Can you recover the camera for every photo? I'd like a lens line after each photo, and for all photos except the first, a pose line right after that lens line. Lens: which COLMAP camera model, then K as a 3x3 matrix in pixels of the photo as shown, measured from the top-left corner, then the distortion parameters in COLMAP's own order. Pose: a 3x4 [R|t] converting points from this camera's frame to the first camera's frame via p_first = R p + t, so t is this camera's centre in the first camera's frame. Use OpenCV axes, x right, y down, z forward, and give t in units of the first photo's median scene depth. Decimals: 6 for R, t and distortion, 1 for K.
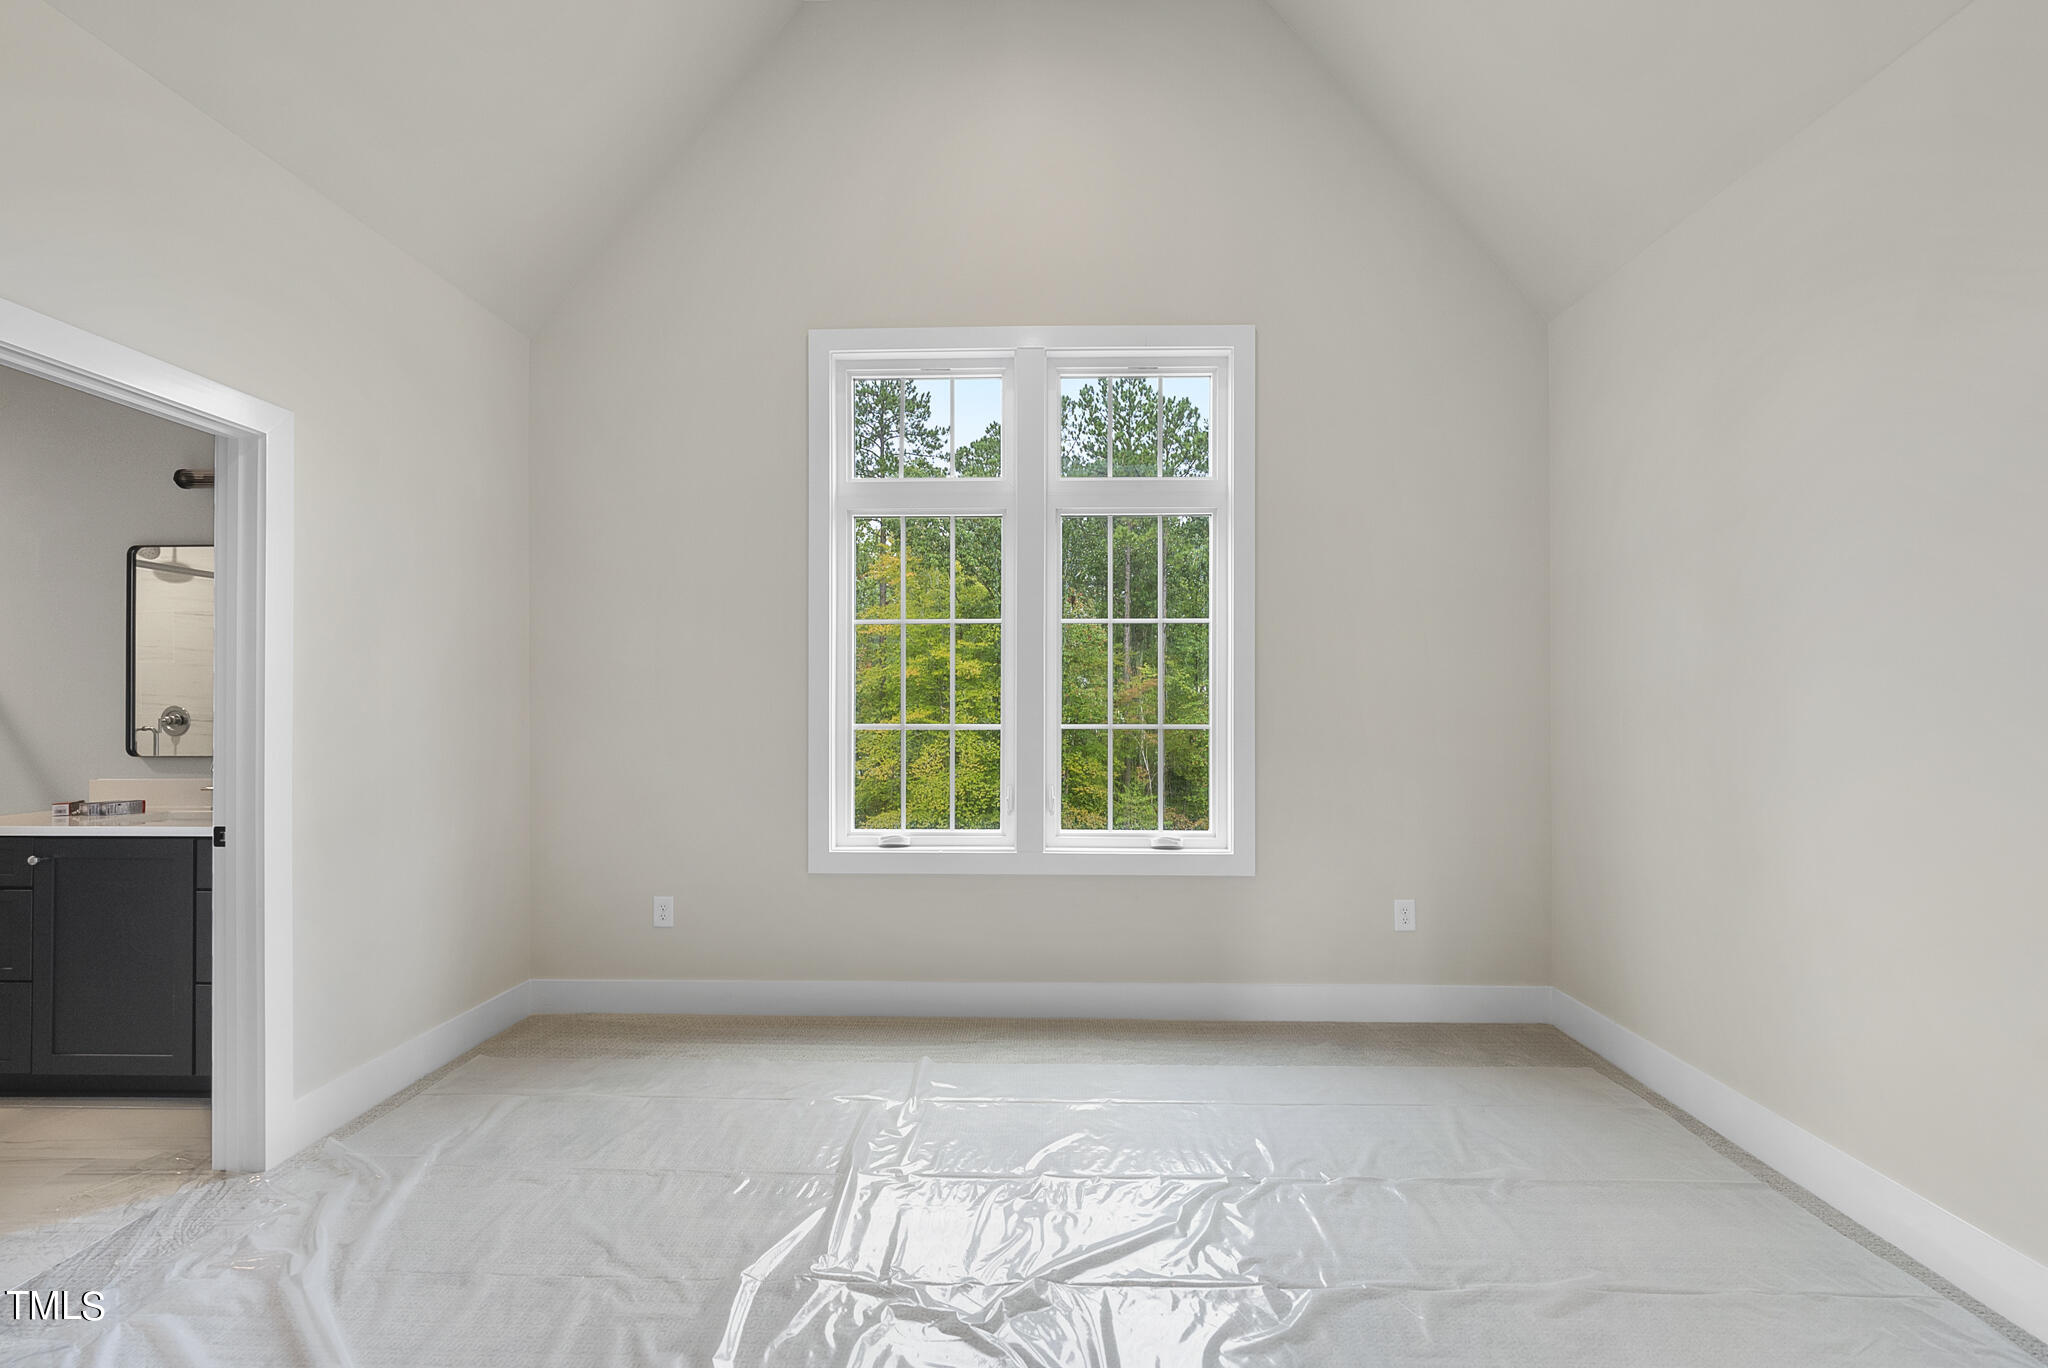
lens RADIAL K [[870.8, 0, 1013.8], [0, 870.8, 690.9], [0, 0, 1]] dist [0.002249, 0.000254]
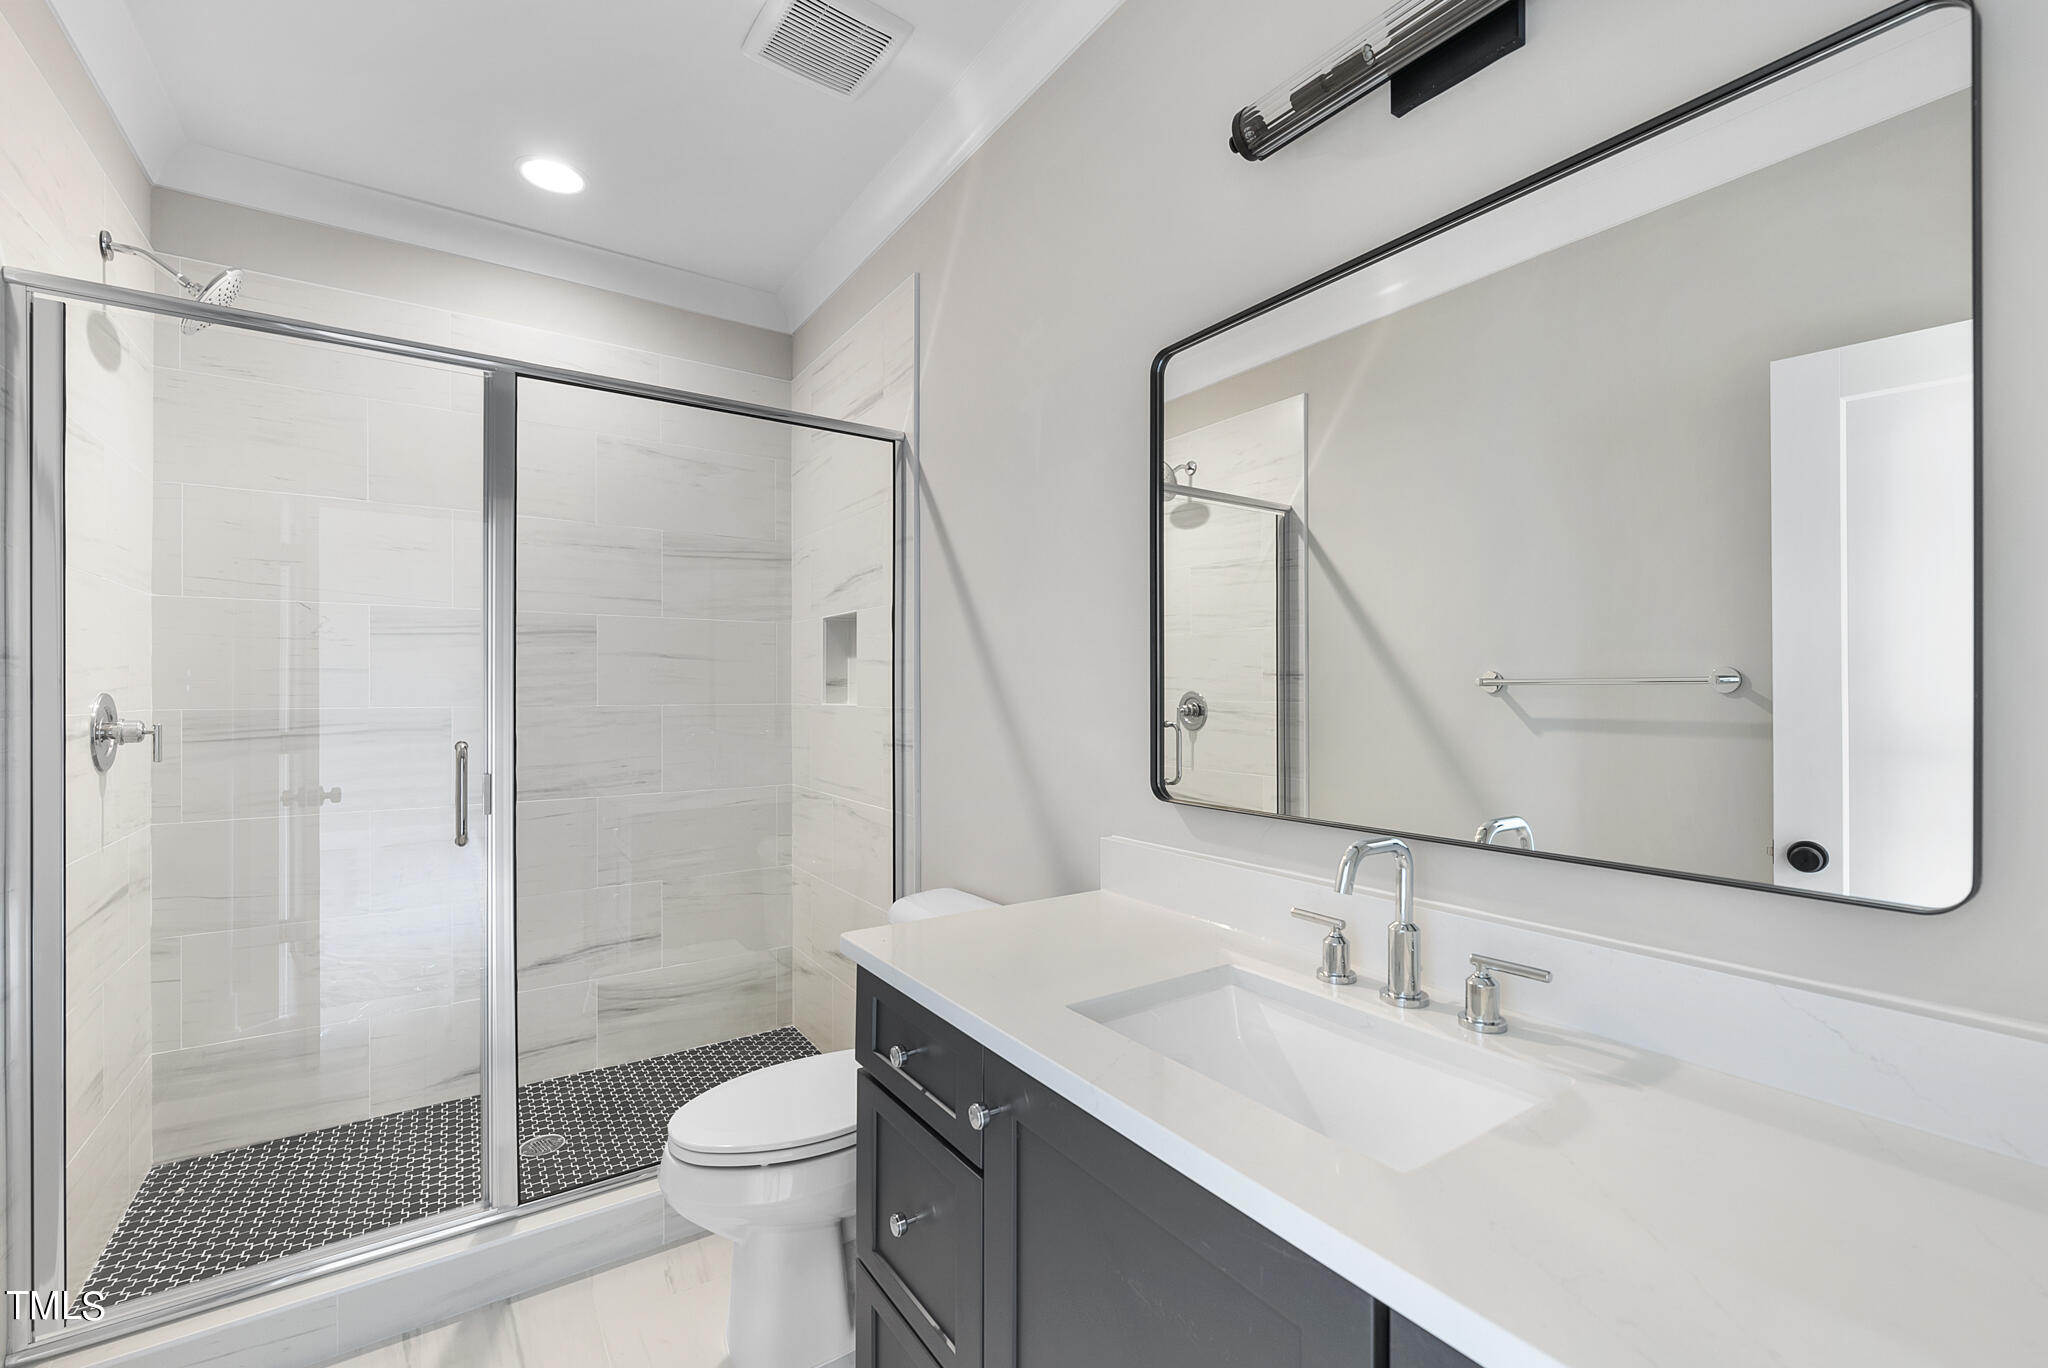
lens RADIAL K [[870.8, 0, 1020.4], [0, 870.8, 684.7], [0, 0, 1]] dist [0.002249, 0.000254]
pose [[0.594062, -0.002067, -0.804417, -0.449198], [0.008320, 0.999959, 0.003575, 0.007510], [0.804376, -0.008817, 0.594055, 0.438199]]
